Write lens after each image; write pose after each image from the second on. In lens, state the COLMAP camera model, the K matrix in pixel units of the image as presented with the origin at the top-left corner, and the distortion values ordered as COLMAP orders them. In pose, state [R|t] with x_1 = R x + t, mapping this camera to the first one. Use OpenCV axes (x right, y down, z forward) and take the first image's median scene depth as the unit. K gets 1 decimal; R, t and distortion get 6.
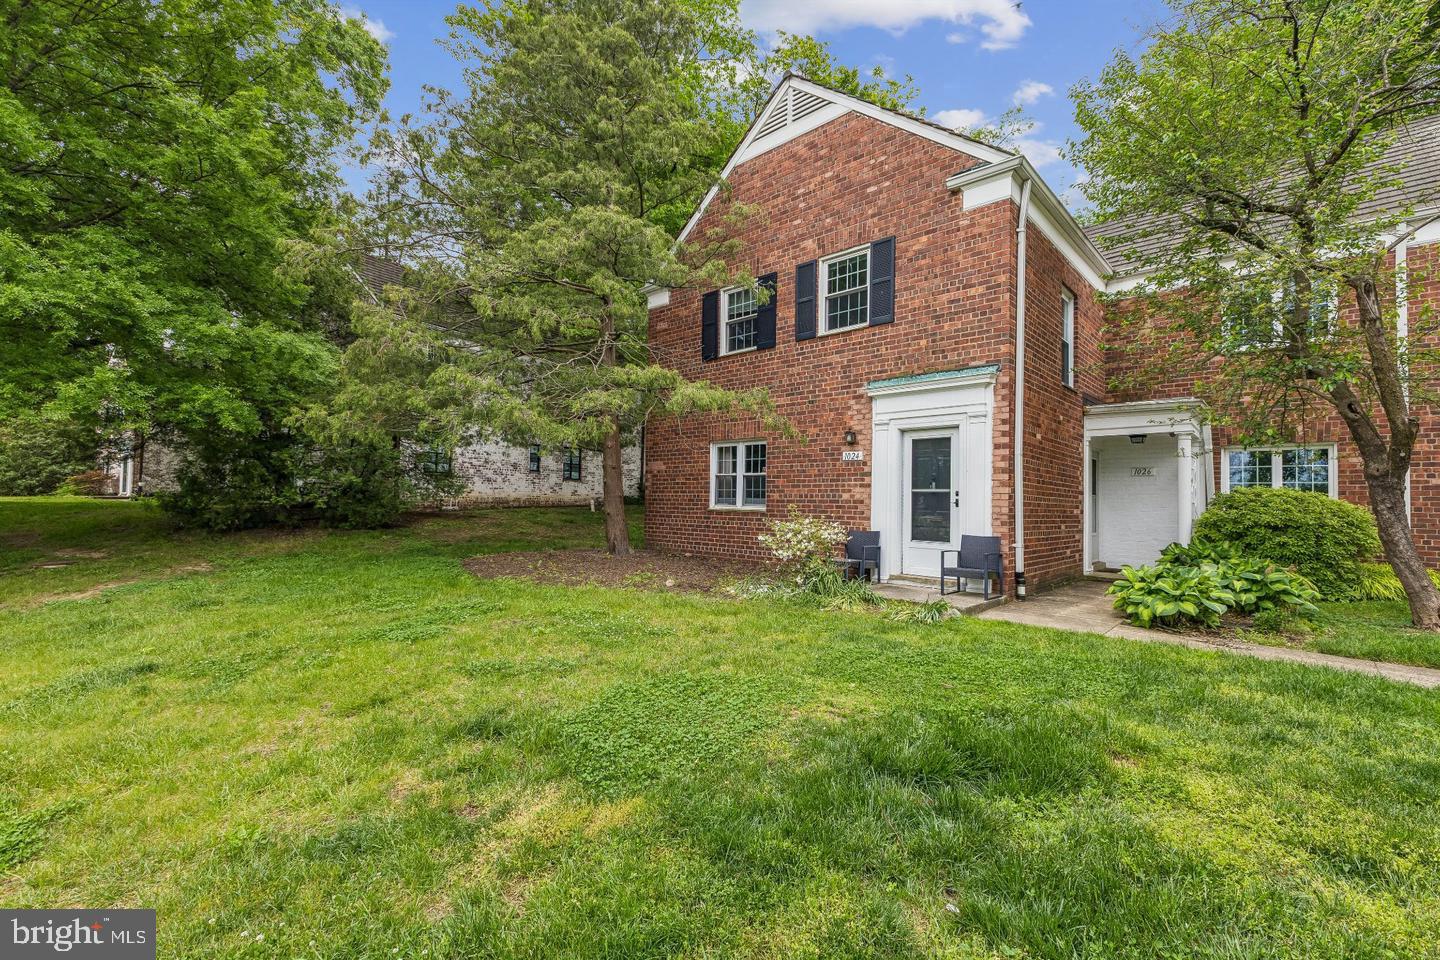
lens RADIAL K [[619.0, 0, 718.1], [0, 619.0, 485.5], [0, 0, 1]] dist [0.003113, -0.000384]
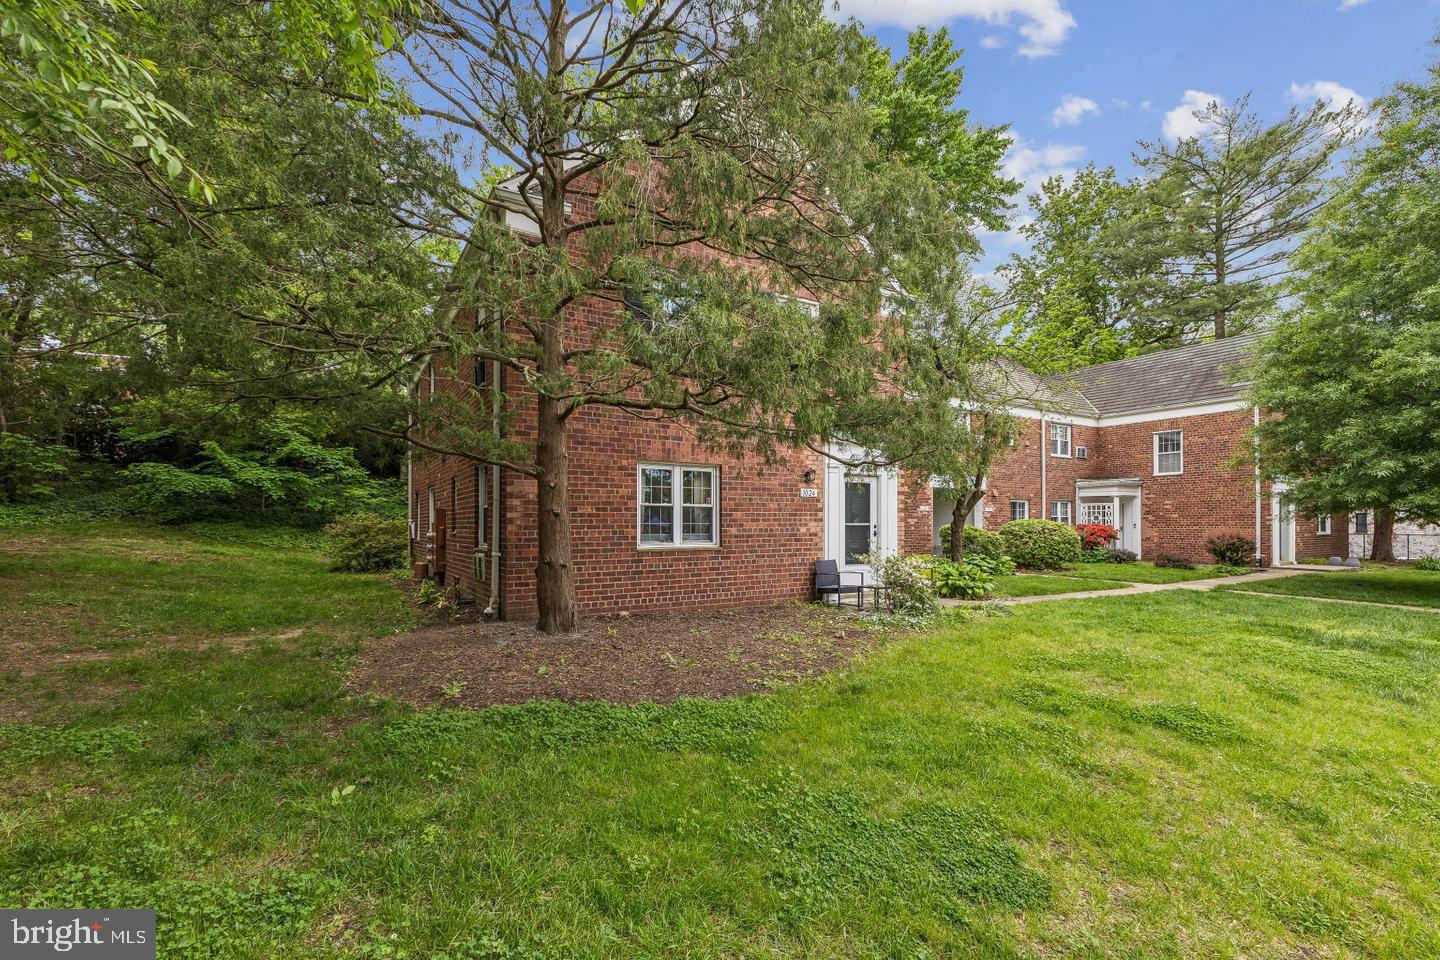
lens RADIAL K [[619.0, 0, 709.9], [0, 619.0, 512.7], [0, 0, 1]] dist [0.003113, -0.000384]
pose [[0.282841, -0.000704, 0.959166, -0.887736], [-0.018214, 0.999815, 0.006104, -0.016254], [-0.958994, -0.019197, 0.282776, 0.864274]]
